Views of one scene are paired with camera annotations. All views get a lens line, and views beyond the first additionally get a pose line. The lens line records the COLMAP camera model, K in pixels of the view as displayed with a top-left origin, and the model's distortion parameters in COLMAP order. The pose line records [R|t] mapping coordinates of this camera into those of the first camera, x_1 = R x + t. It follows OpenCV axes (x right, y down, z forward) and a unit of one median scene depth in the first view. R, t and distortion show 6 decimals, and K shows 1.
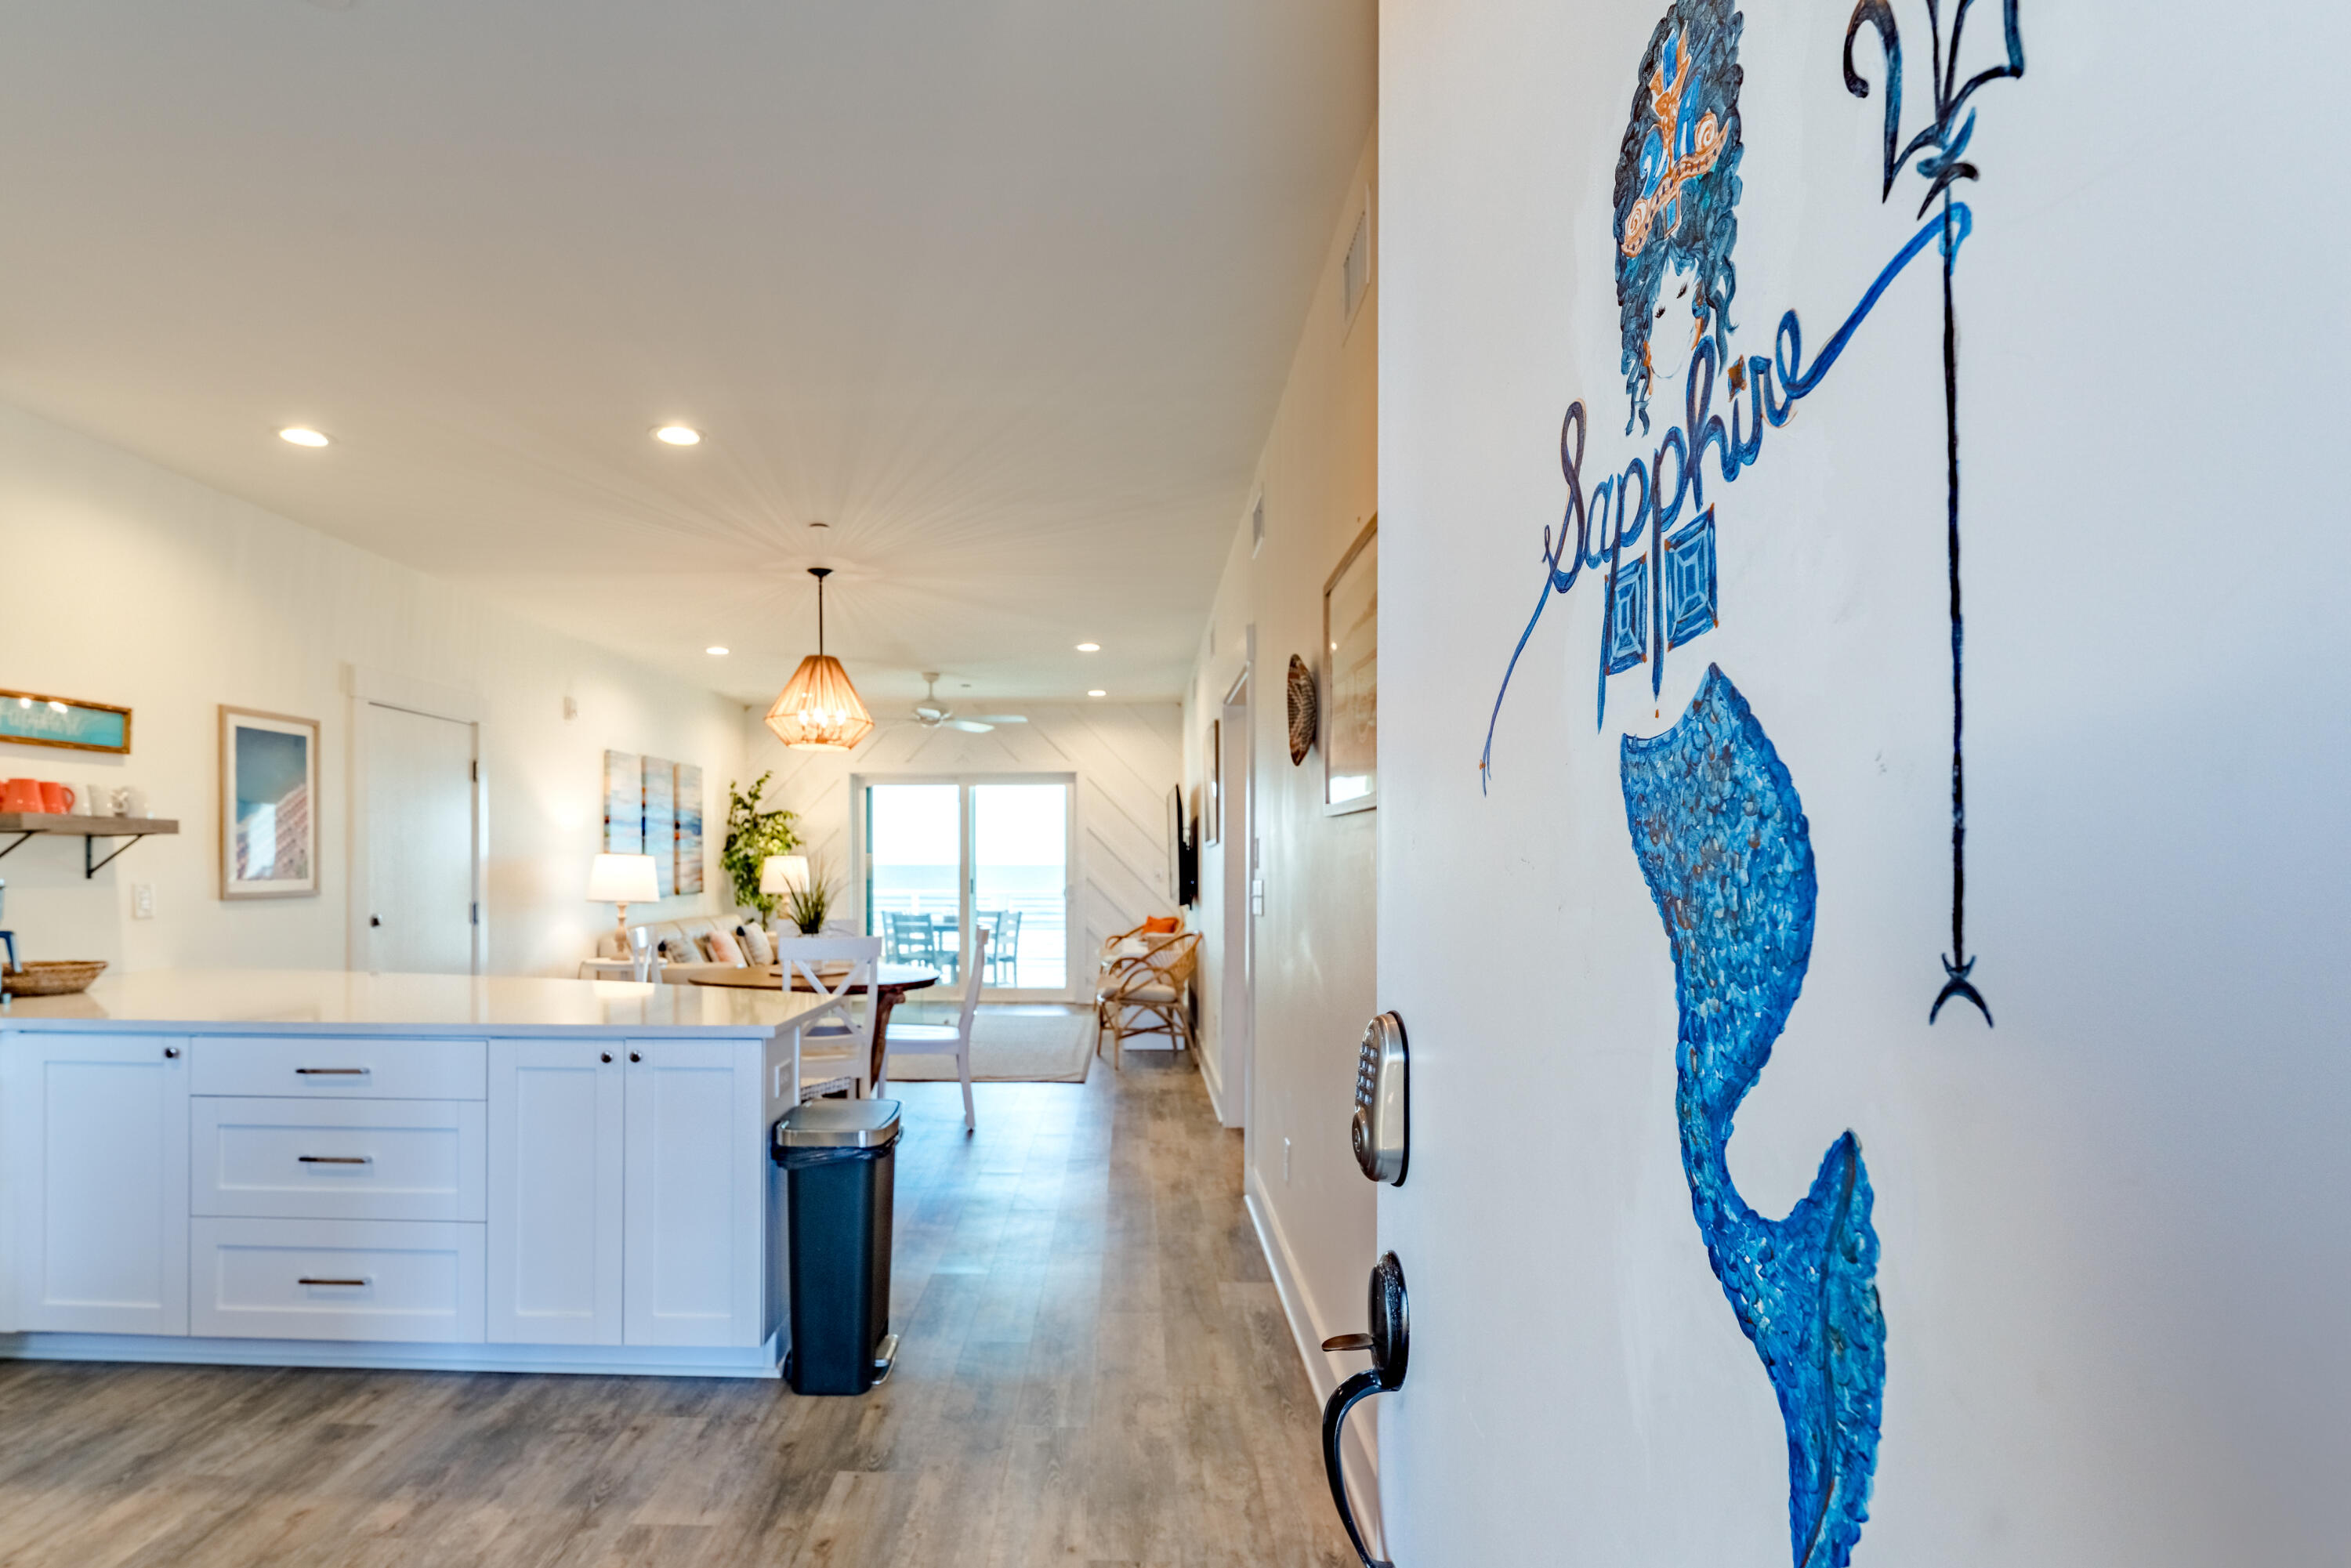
lens RADIAL K [[1205.2, 0, 1070.7], [0, 1205.2, 871.8], [0, 0, 1]] dist [0.000086, -0.001843]
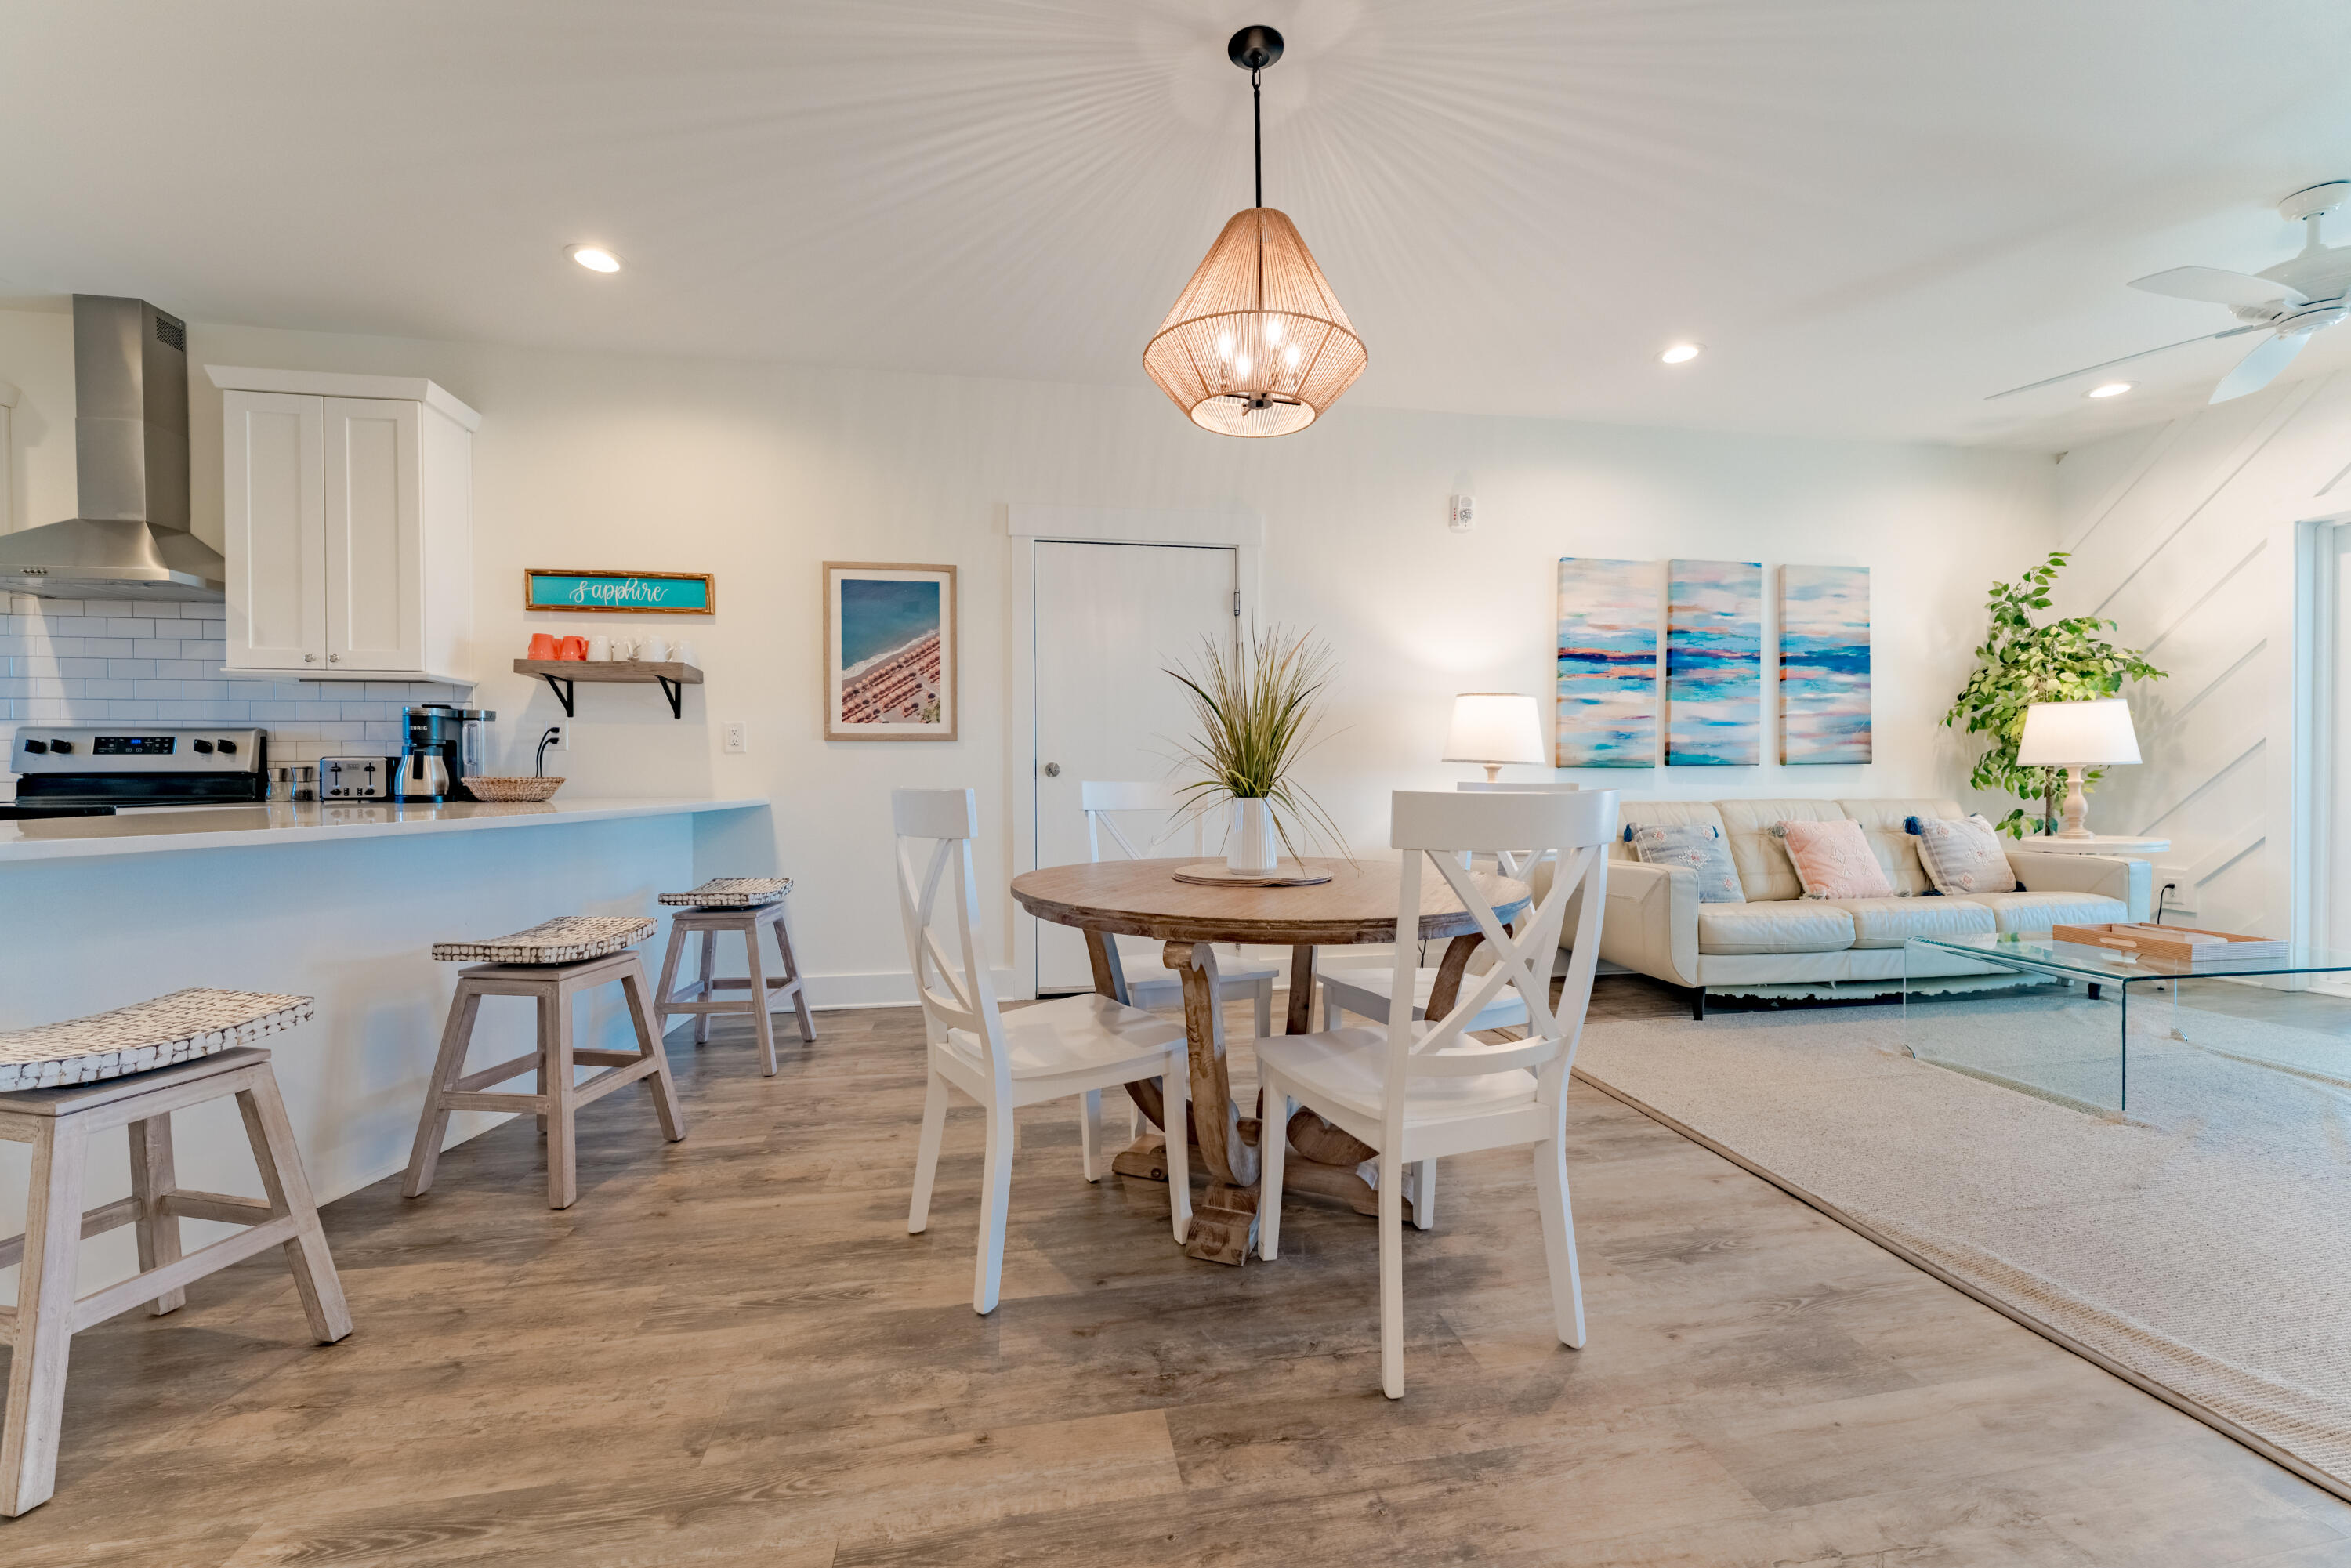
lens RADIAL K [[933.8, 0, 1165.5], [0, 933.8, 774.8], [0, 0, 1]] dist [-0.007163, 0.001344]
pose [[0.221049, -0.000301, -0.975263, 0.184400], [-0.005763, 0.999982, -0.001615, 0.053552], [0.975246, 0.005978, 0.221043, 1.098493]]
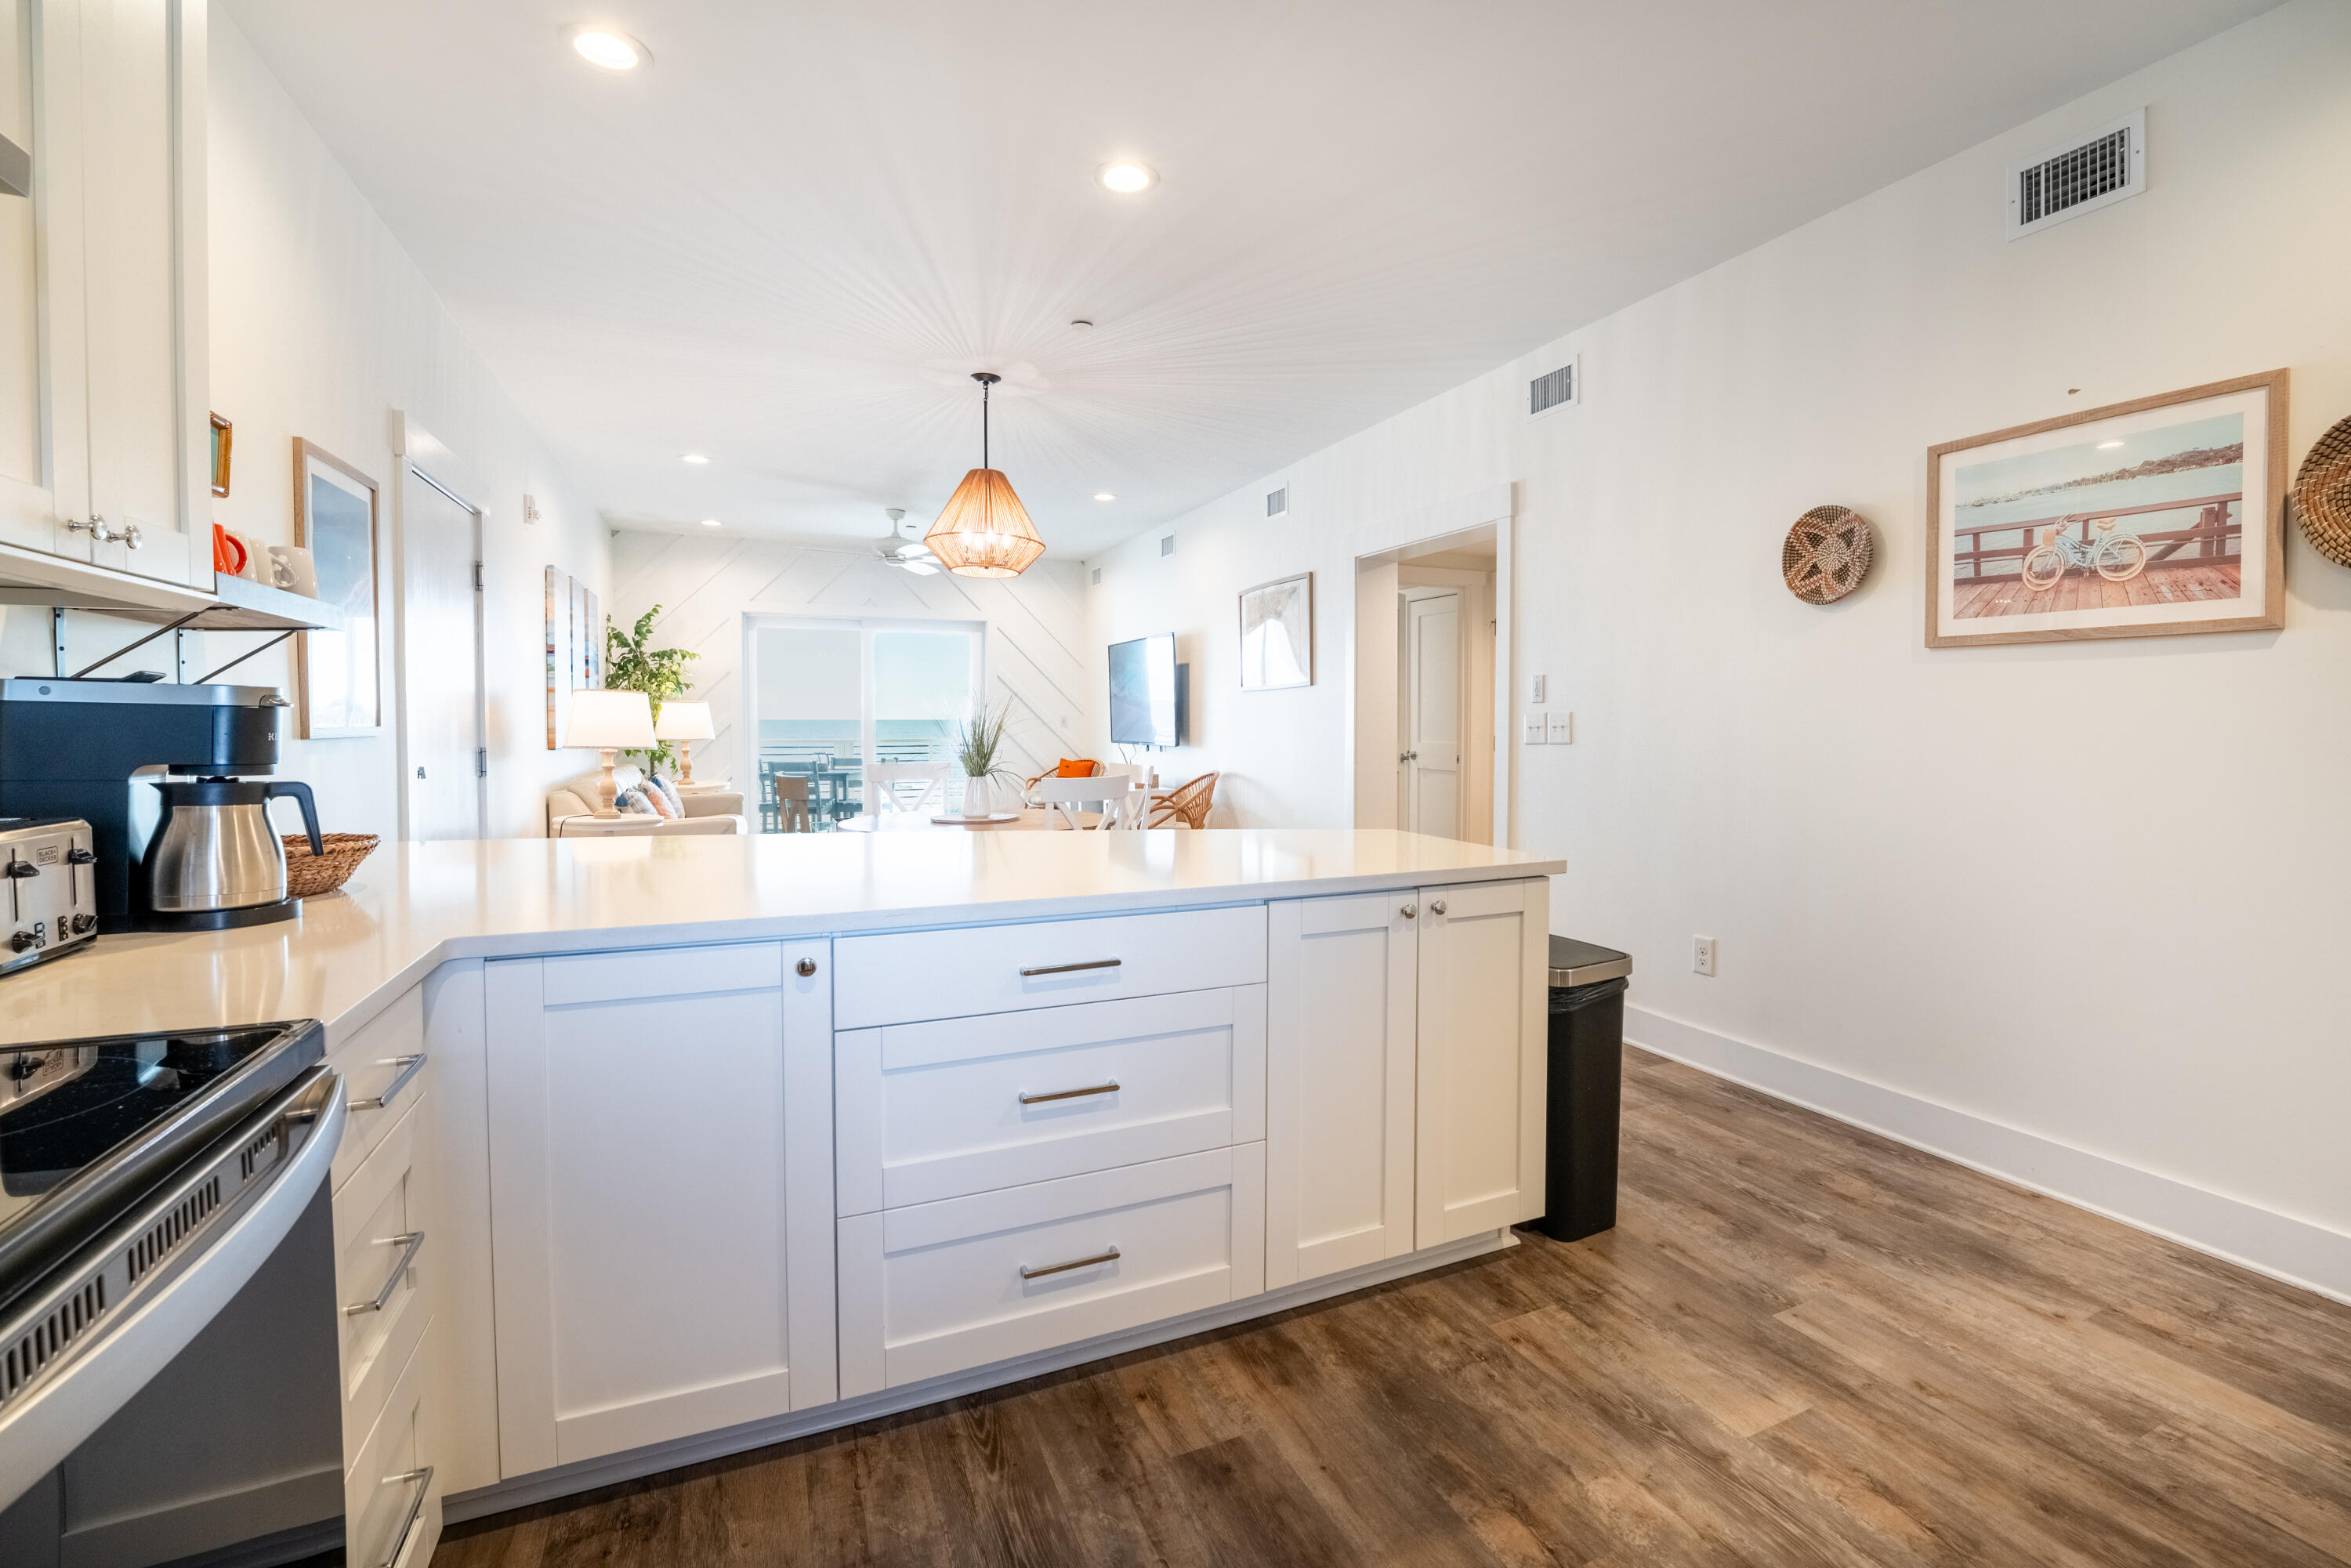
lens RADIAL K [[1026.7, 0, 1242.3], [0, 1026.7, 757.2], [0, 0, 1]] dist [-0.025894, -0.000122]
pose [[0.879317, -0.017045, 0.475931, -0.510896], [0.002830, 0.999529, 0.030570, 0.017619], [-0.476228, -0.025533, 0.878951, 0.279719]]
